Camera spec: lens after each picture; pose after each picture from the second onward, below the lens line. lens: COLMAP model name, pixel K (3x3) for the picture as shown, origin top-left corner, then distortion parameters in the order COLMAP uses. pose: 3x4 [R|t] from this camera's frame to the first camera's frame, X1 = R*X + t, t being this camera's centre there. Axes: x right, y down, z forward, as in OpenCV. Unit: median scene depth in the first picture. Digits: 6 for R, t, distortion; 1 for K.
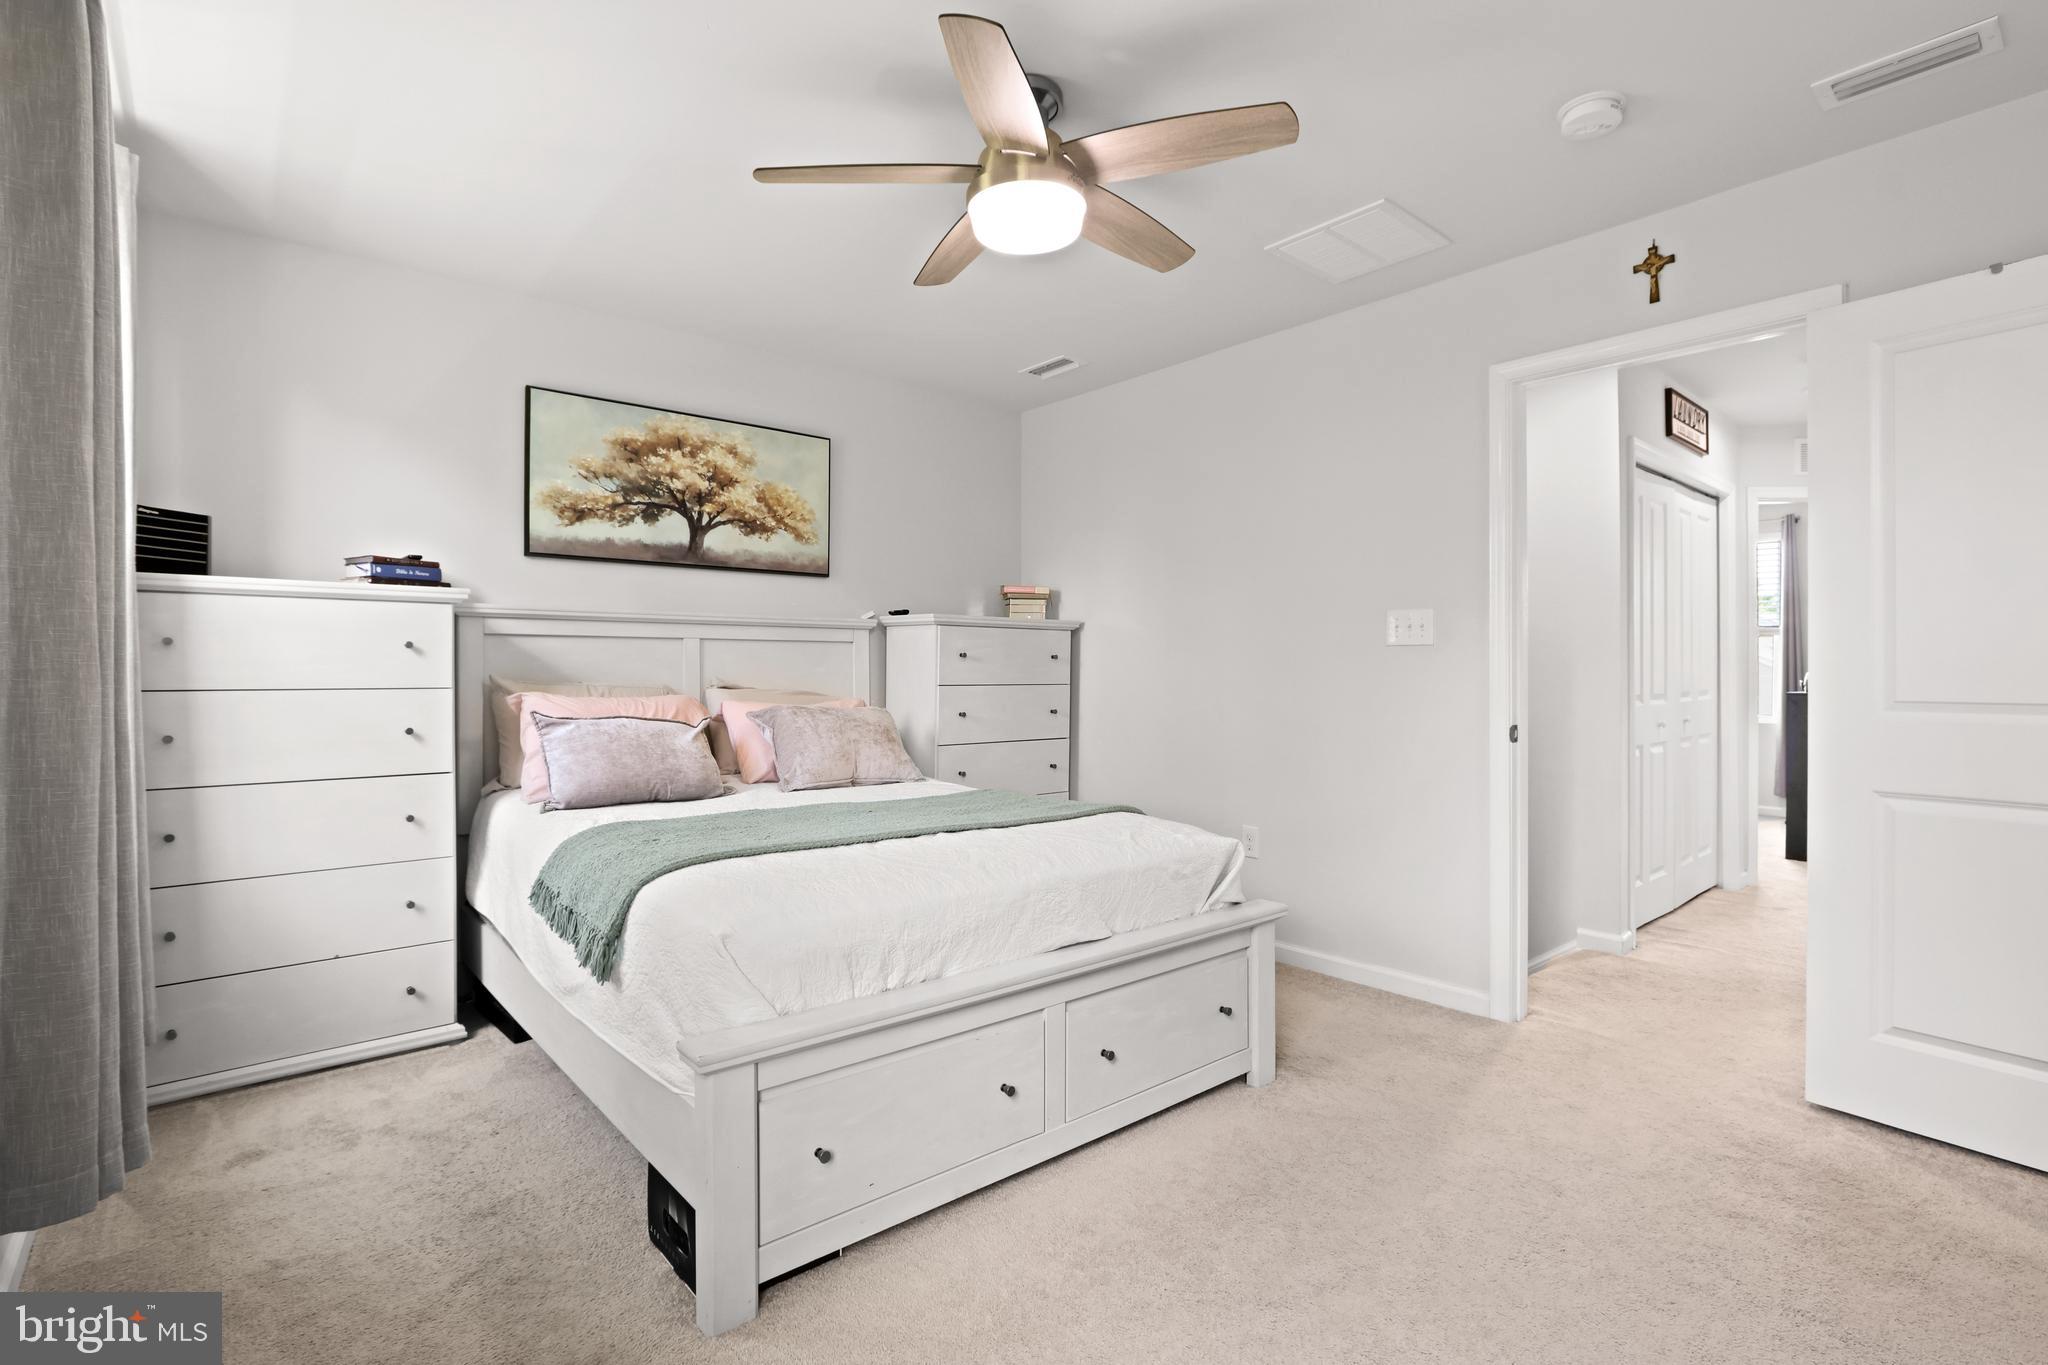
lens RADIAL K [[958.2, 0, 1013.1], [0, 958.2, 688.2], [0, 0, 1]] dist [-0.012149, 0.001250]
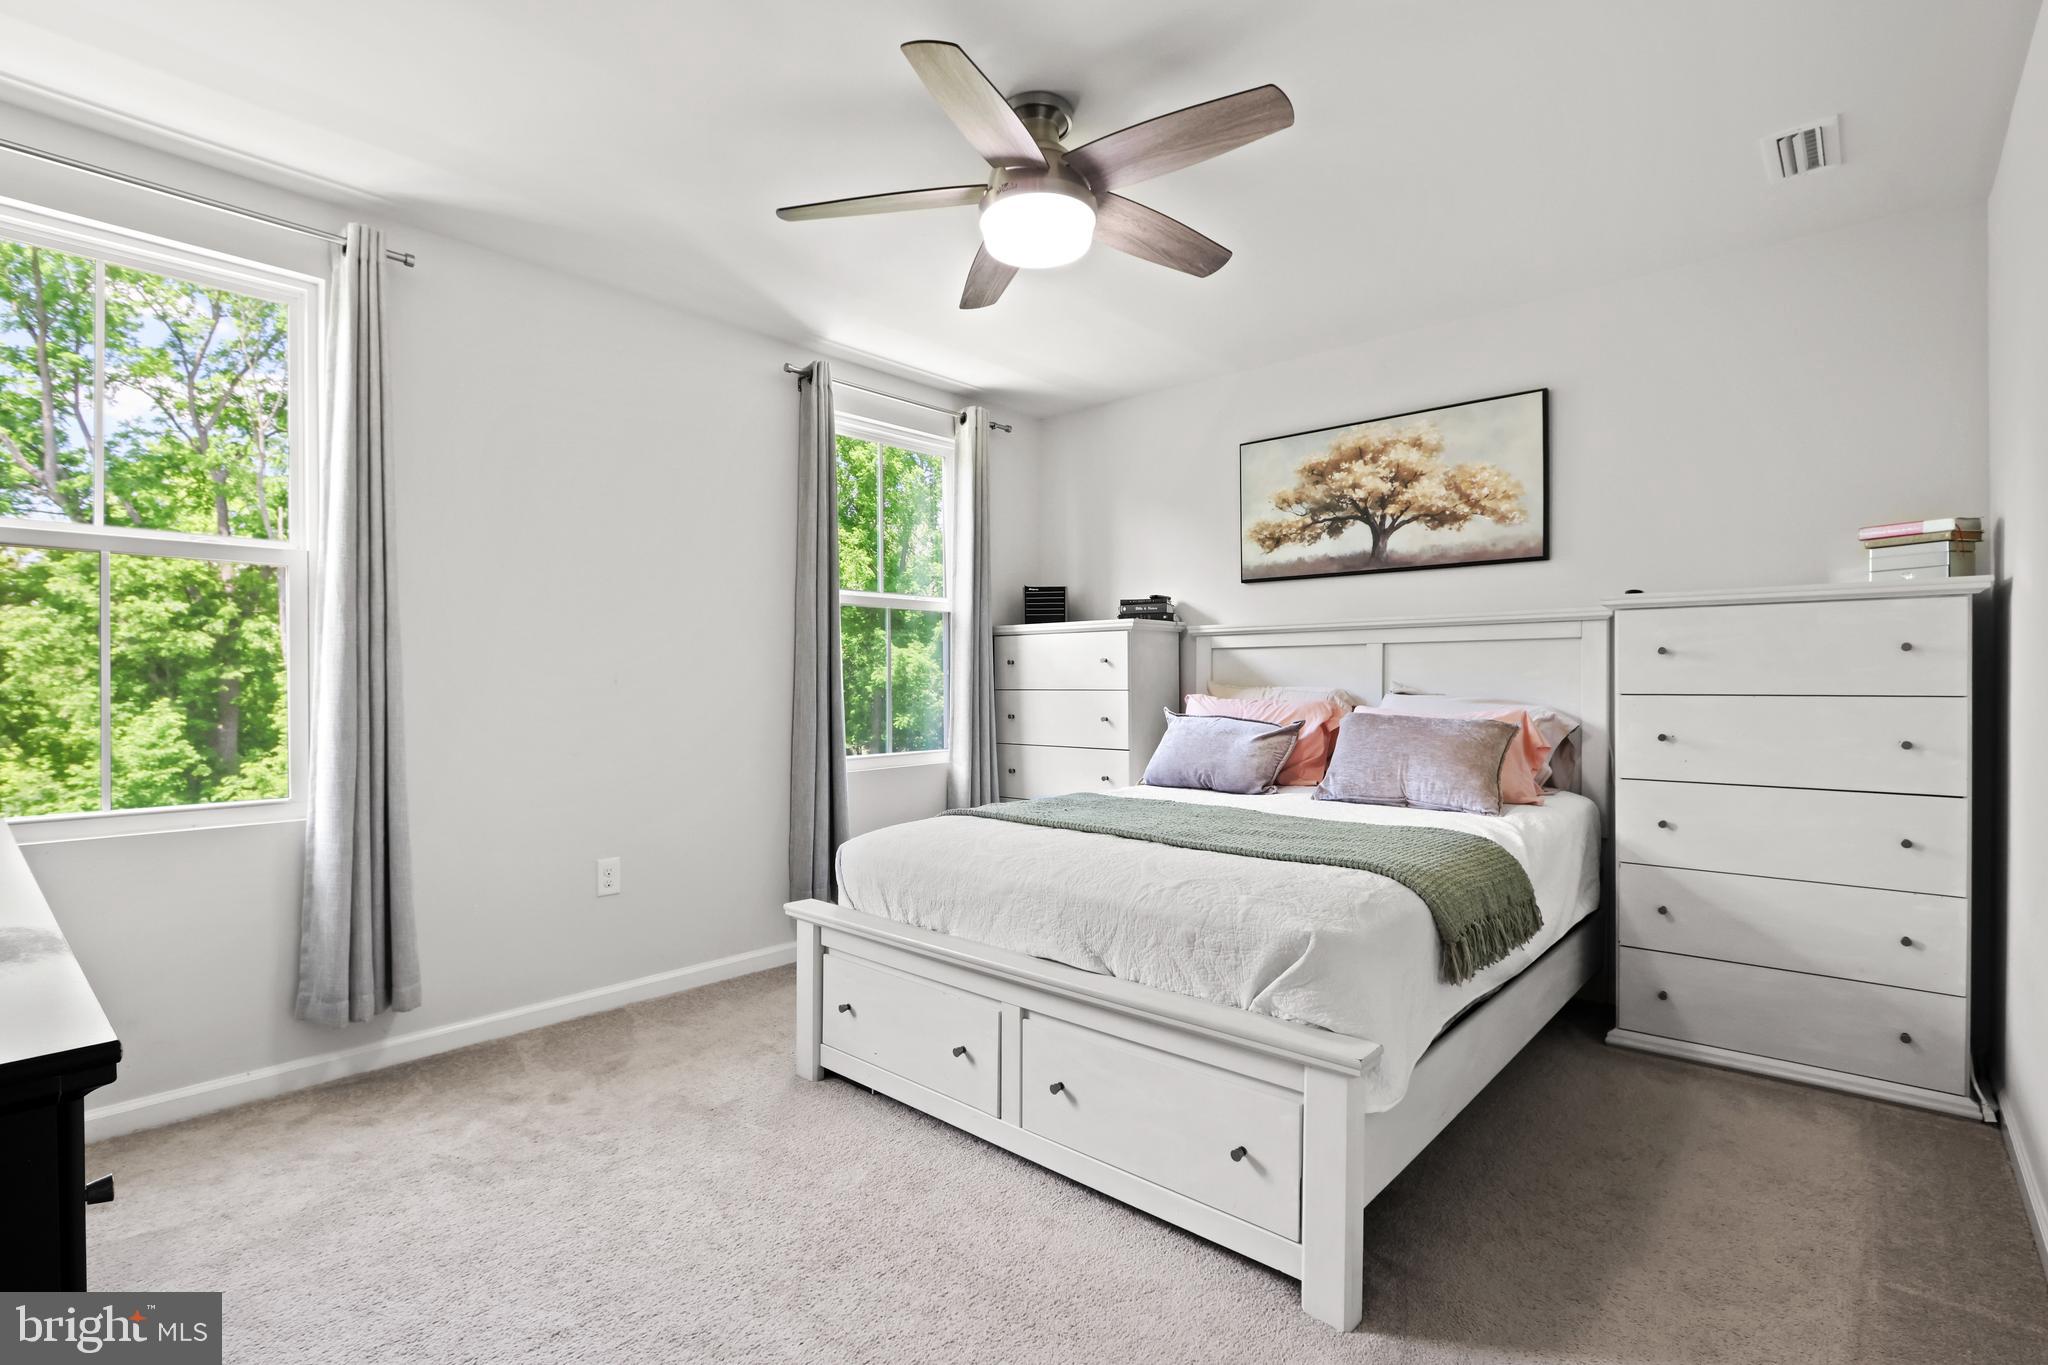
lens RADIAL K [[958.2, 0, 1013.1], [0, 958.2, 688.2], [0, 0, 1]] dist [-0.012149, 0.001250]
pose [[0.138209, 0.009161, -0.990361, 0.609646], [-0.011644, 0.999903, 0.007624, -0.008916], [0.990335, 0.010478, 0.138302, 0.493759]]
